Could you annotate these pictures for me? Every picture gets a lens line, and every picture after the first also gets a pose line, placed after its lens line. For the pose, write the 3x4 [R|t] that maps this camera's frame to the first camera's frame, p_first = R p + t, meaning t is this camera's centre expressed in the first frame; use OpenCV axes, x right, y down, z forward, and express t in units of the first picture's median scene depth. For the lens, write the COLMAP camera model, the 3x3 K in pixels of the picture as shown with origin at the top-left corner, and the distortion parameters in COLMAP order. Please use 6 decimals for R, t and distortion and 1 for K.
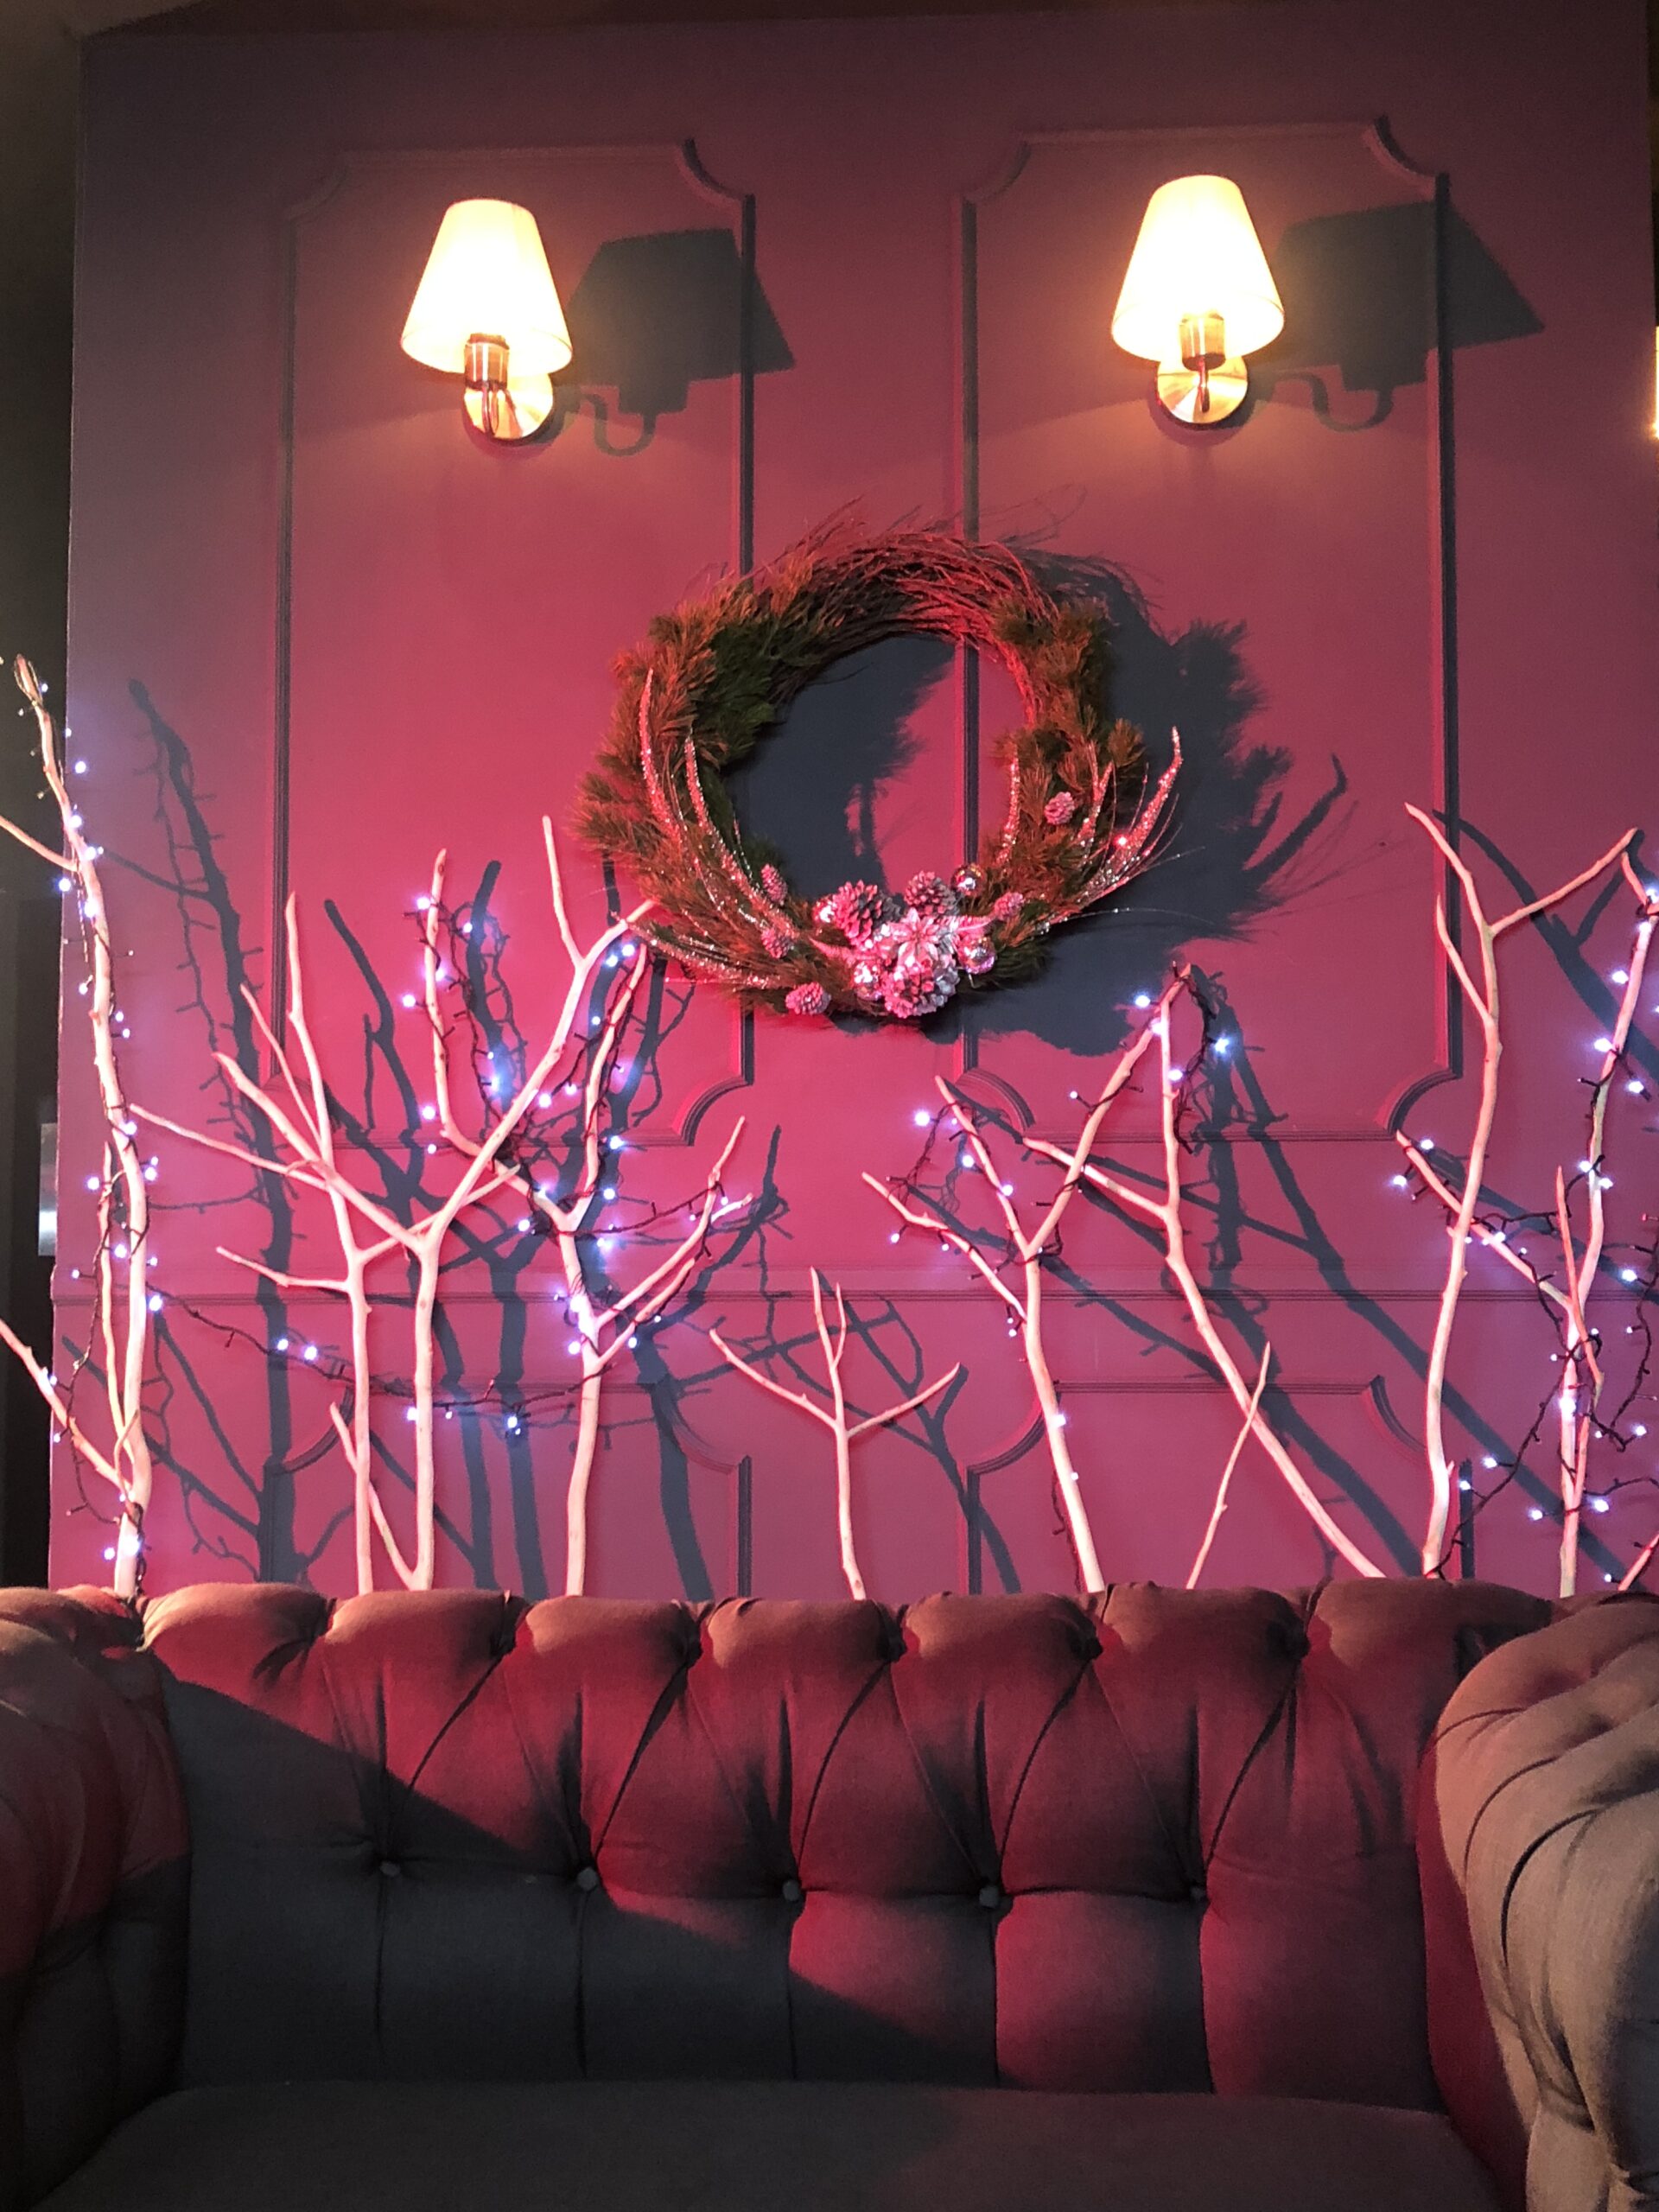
lens RADIAL K [[2448.6, 0, 829.5], [0, 2448.6, 1106.0], [0, 0, 1]] dist [0.009726, 0.003302]
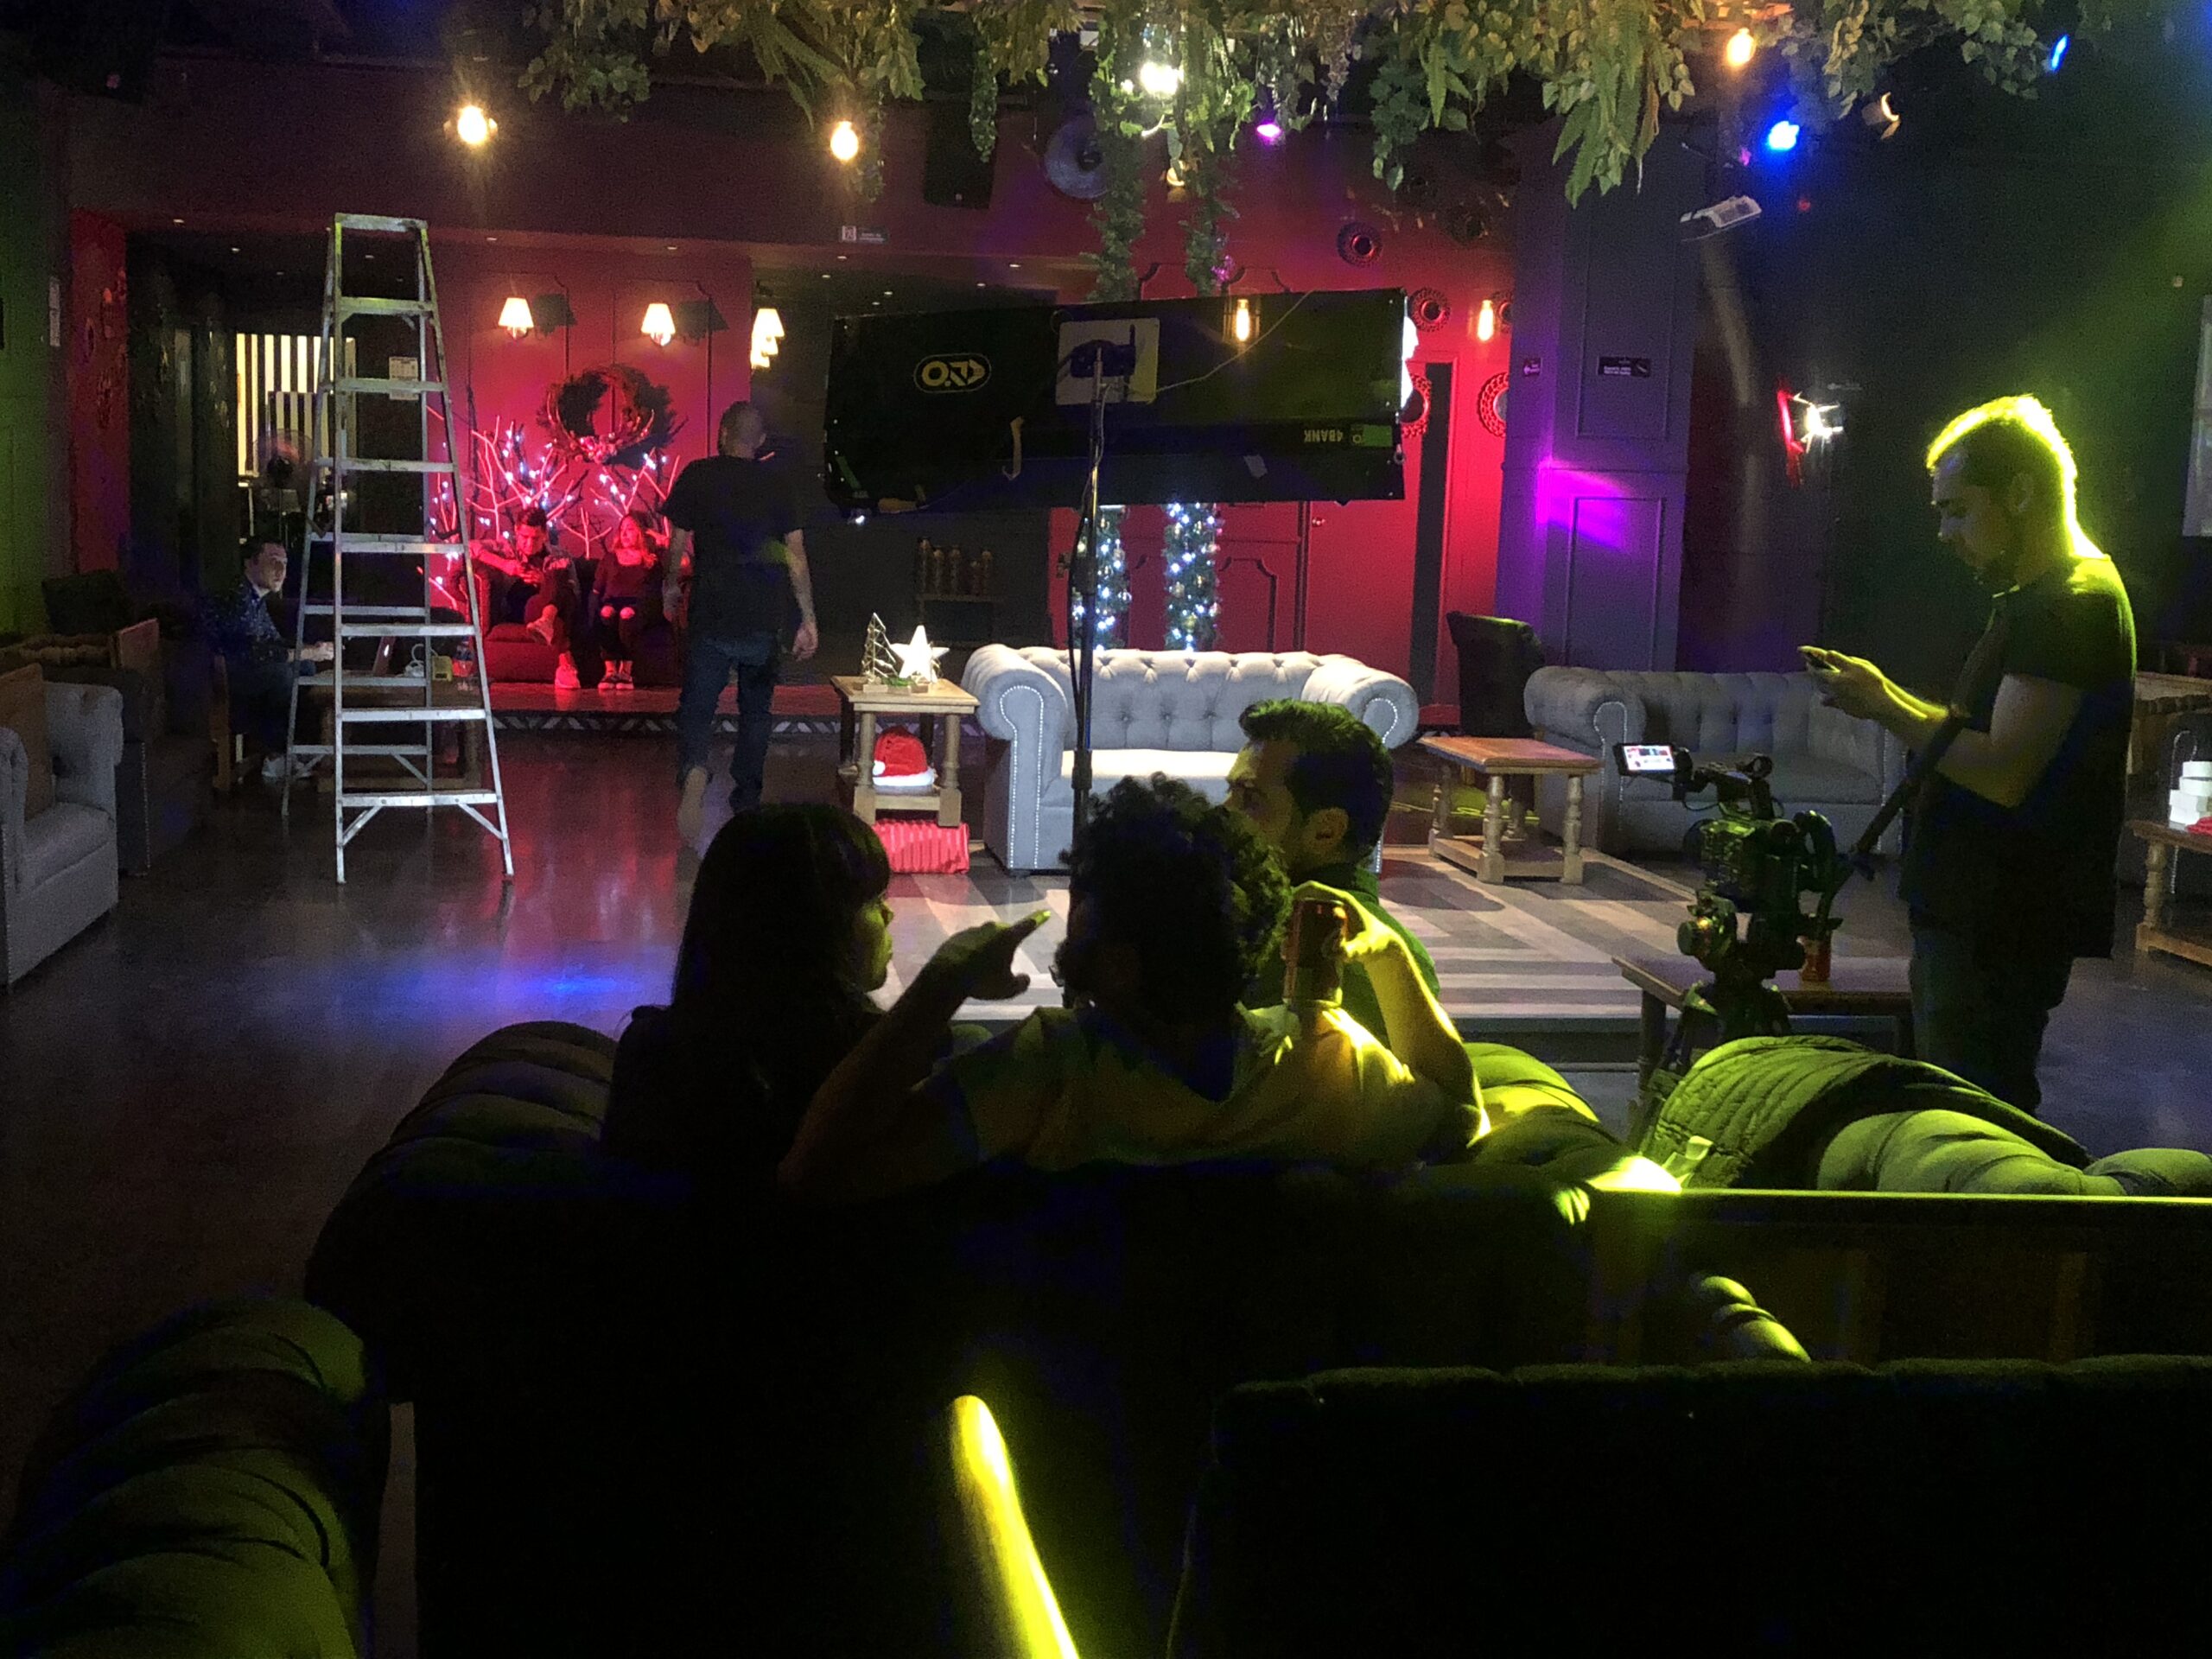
lens RADIAL K [[2448.6, 0, 1106.0], [0, 2448.6, 829.5], [0, 0, 1]] dist [0.009726, 0.003302]
pose [[0.965357, 0.004686, 0.260890, -0.275027], [-0.055829, 0.980394, 0.188971, -0.307697], [-0.254890, -0.196990, 0.946692, -4.226219]]
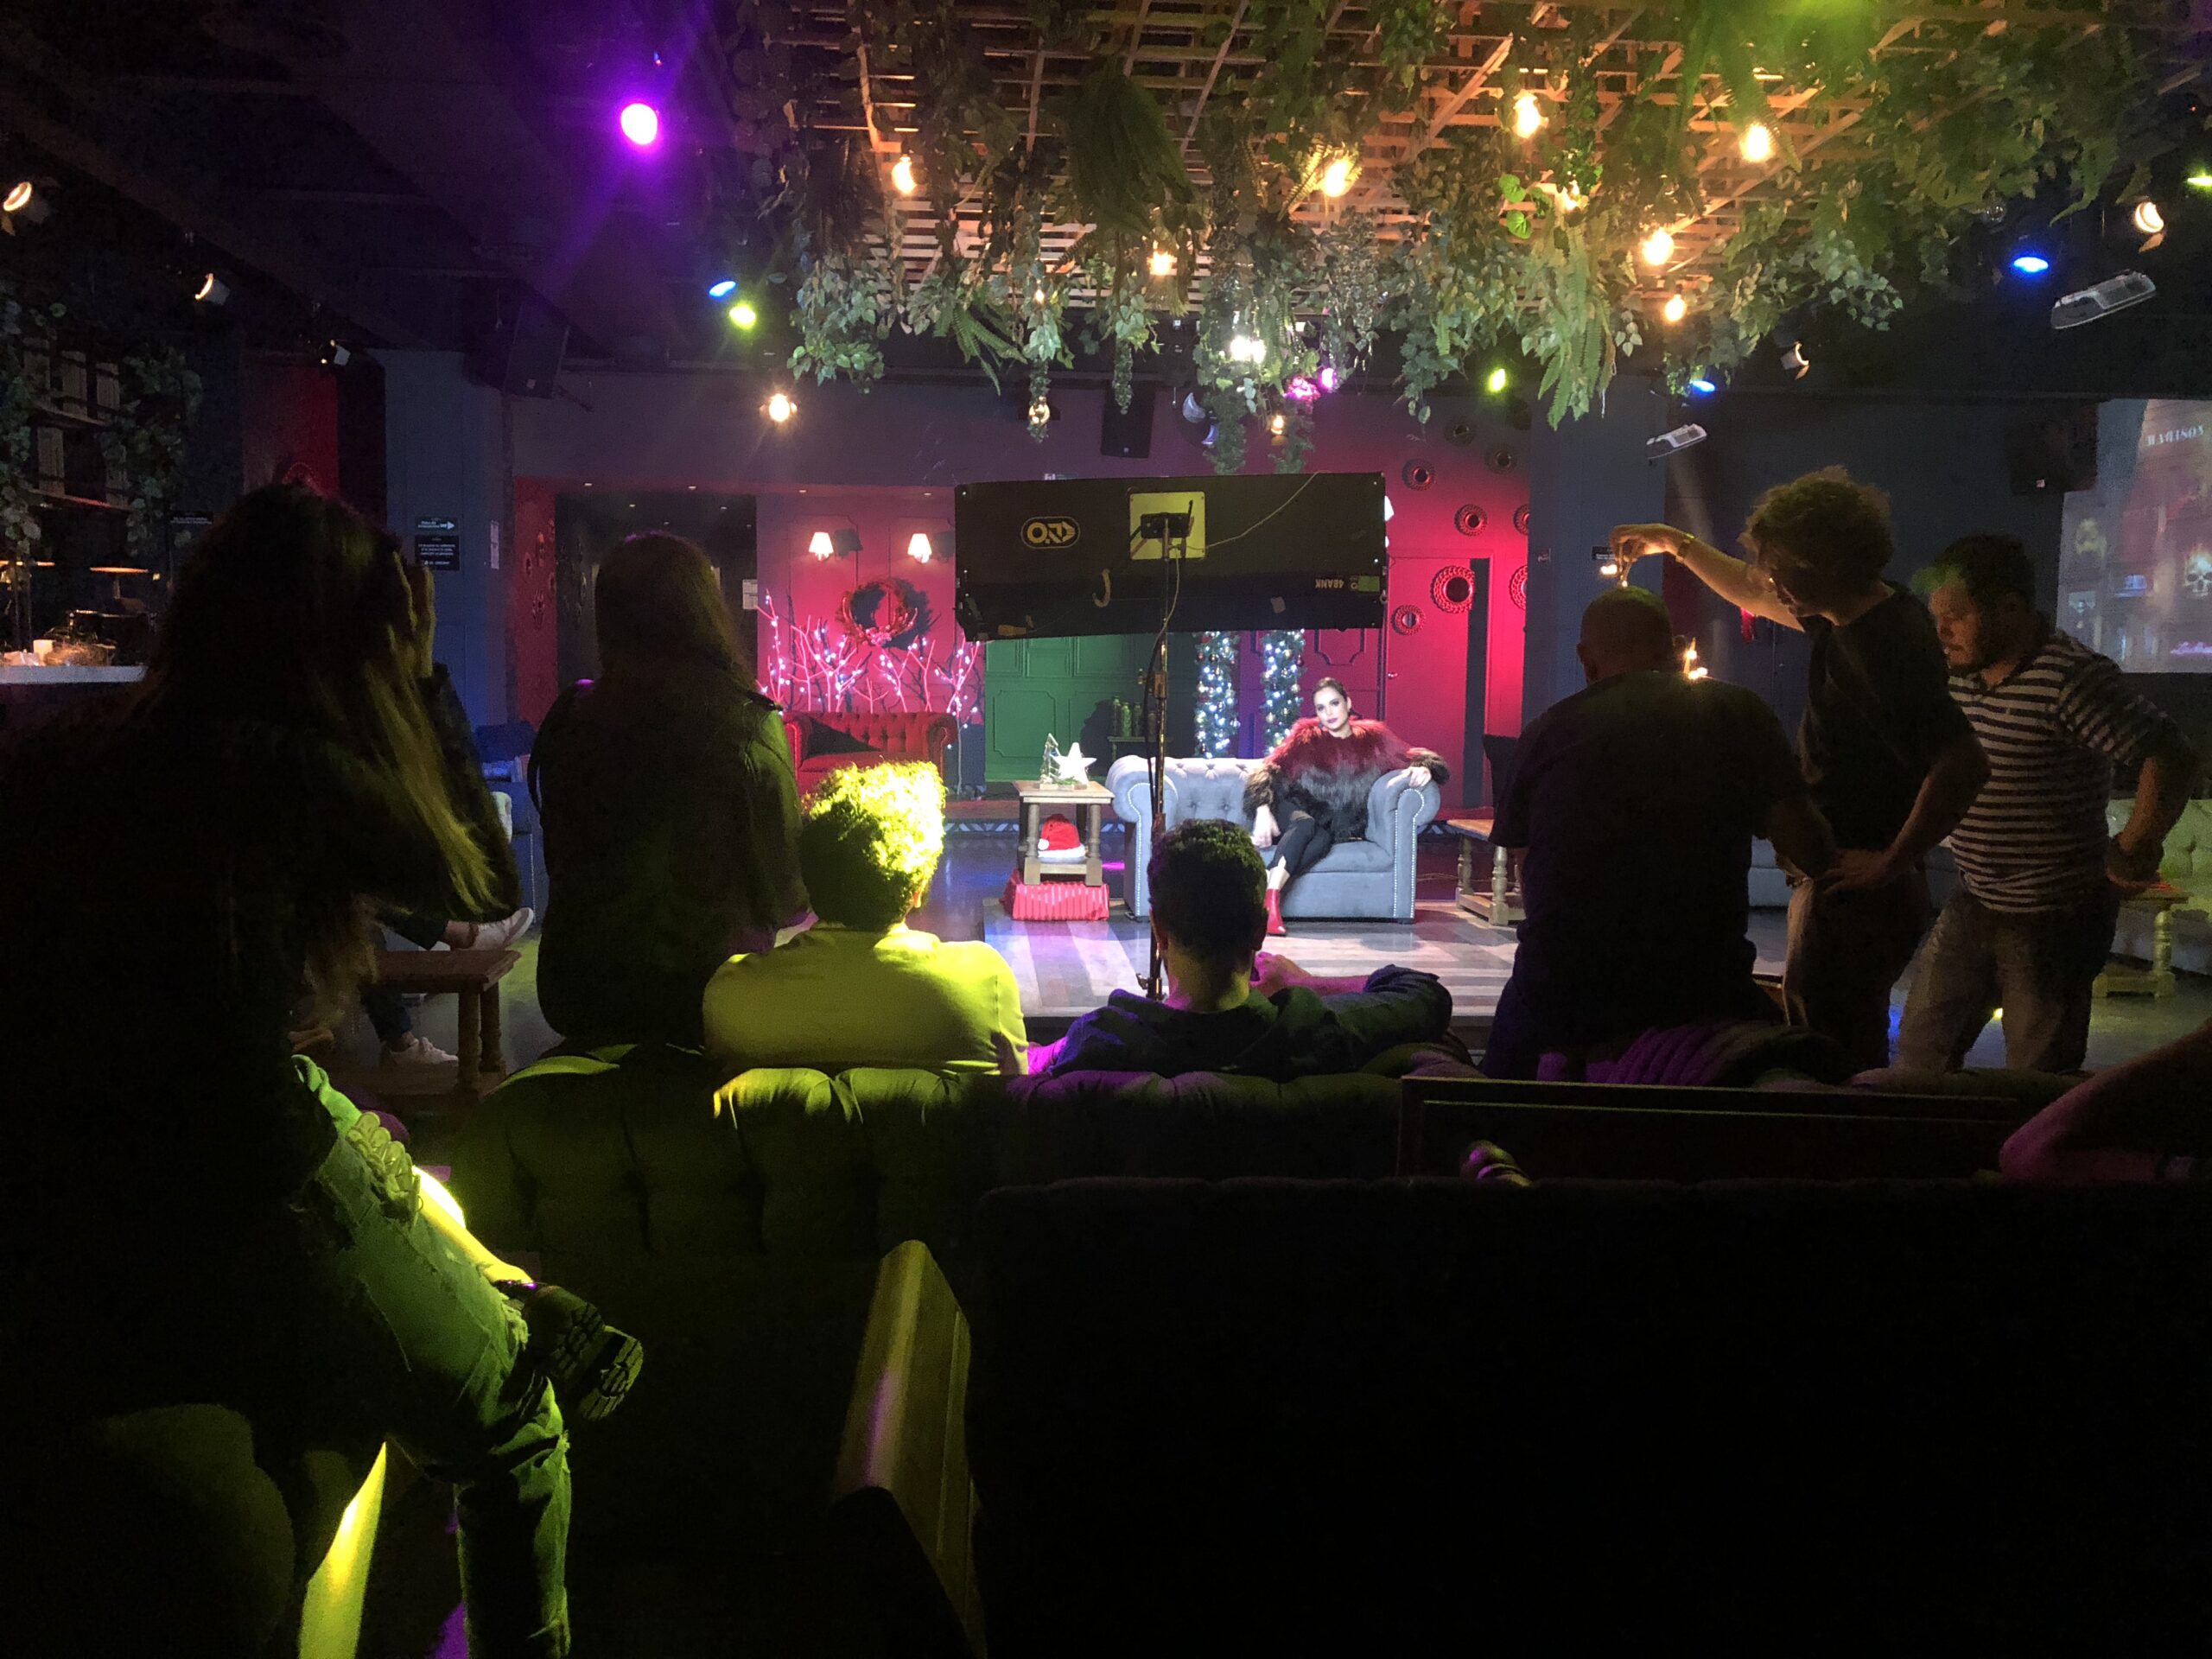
lens RADIAL K [[1755.3, 0, 1106.0], [0, 1755.3, 829.5], [0, 0, 1]] dist [-0.000666, -0.004734]
pose [[0.985905, 0.004083, 0.167253, -0.171720], [-0.028441, 0.989241, 0.143505, -0.261034], [-0.164868, -0.146240, 0.975414, -4.209784]]
